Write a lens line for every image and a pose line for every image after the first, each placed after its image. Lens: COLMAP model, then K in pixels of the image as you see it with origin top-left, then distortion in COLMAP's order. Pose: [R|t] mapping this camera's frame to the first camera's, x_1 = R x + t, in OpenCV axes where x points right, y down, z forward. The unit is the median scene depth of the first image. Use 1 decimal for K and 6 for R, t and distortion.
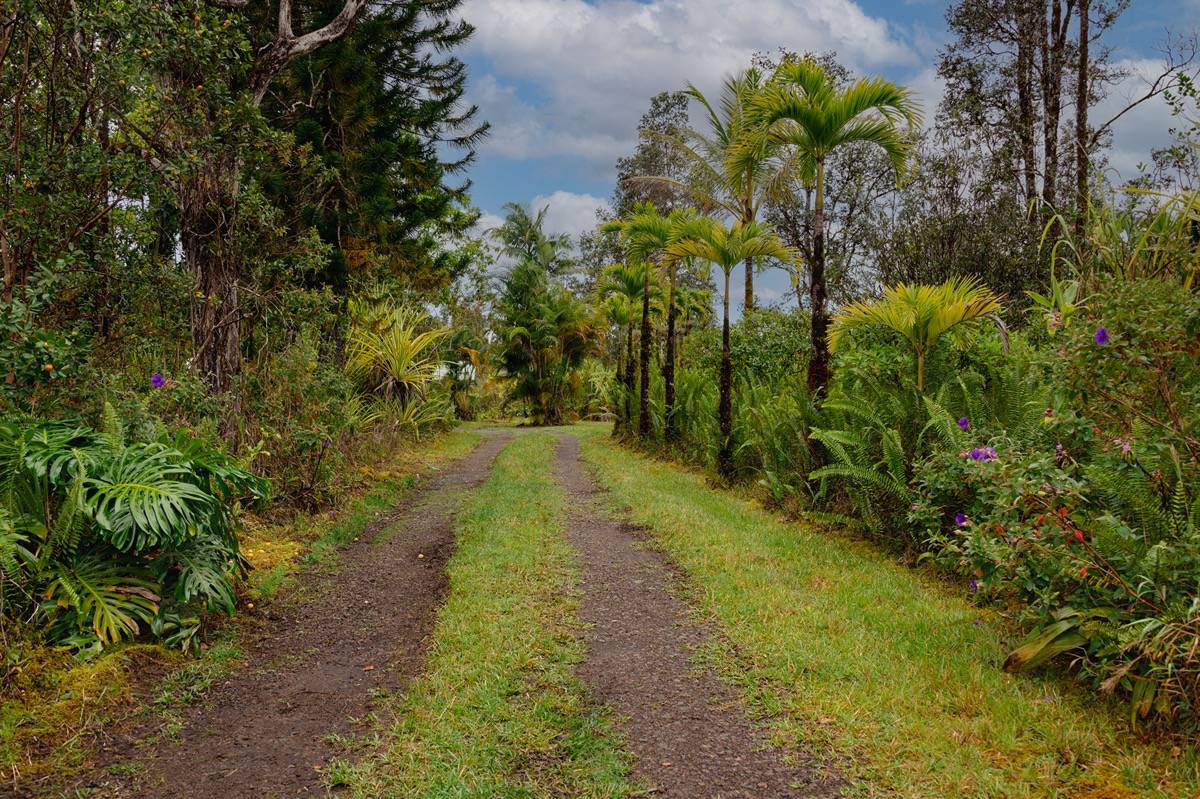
lens RADIAL K [[1135.8, 0, 595.7], [0, 1135.8, 399.6], [0, 0, 1]] dist [0.005320, 0.000000]
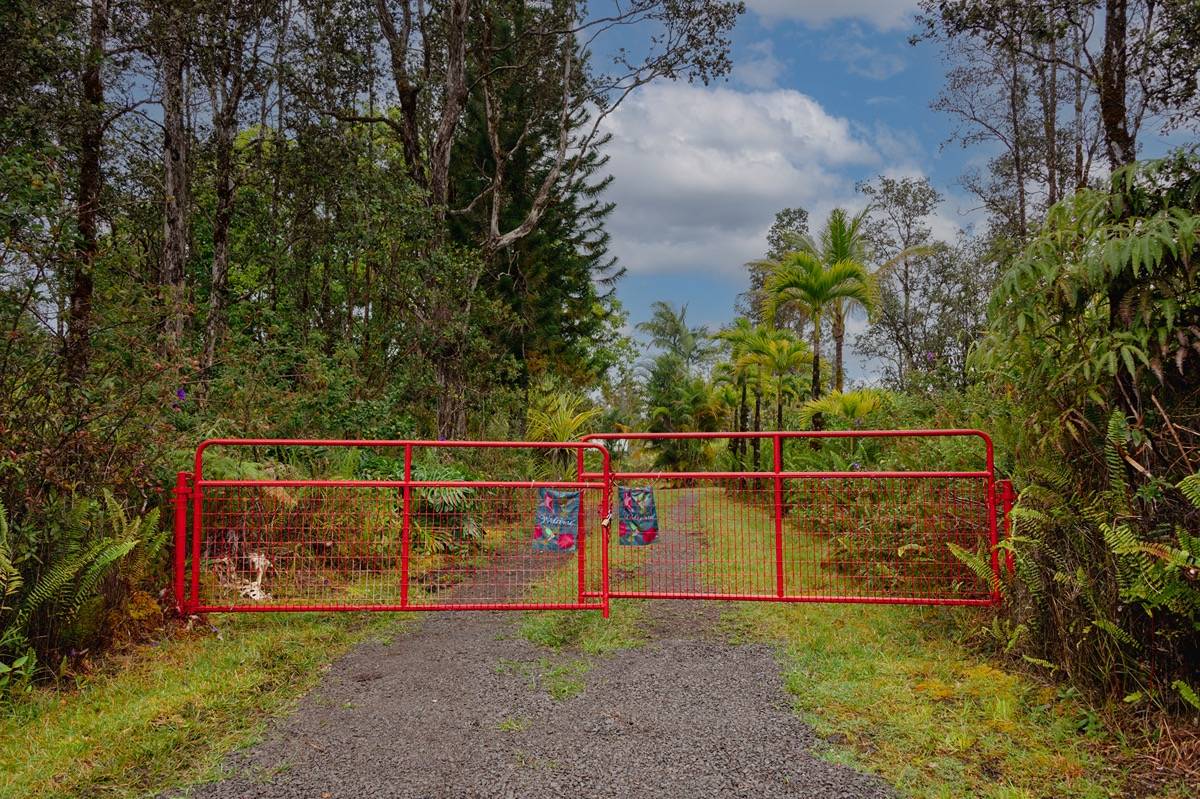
lens RADIAL K [[1135.8, 0, 601.1], [0, 1135.8, 401.2], [0, 0, 1]] dist [0.005320, 0.000000]
pose [[0.990056, -0.000316, -0.140676, 0.057047], [-0.008888, 0.997859, -0.064795, 0.013254], [0.140395, 0.065401, 0.987933, -0.303826]]
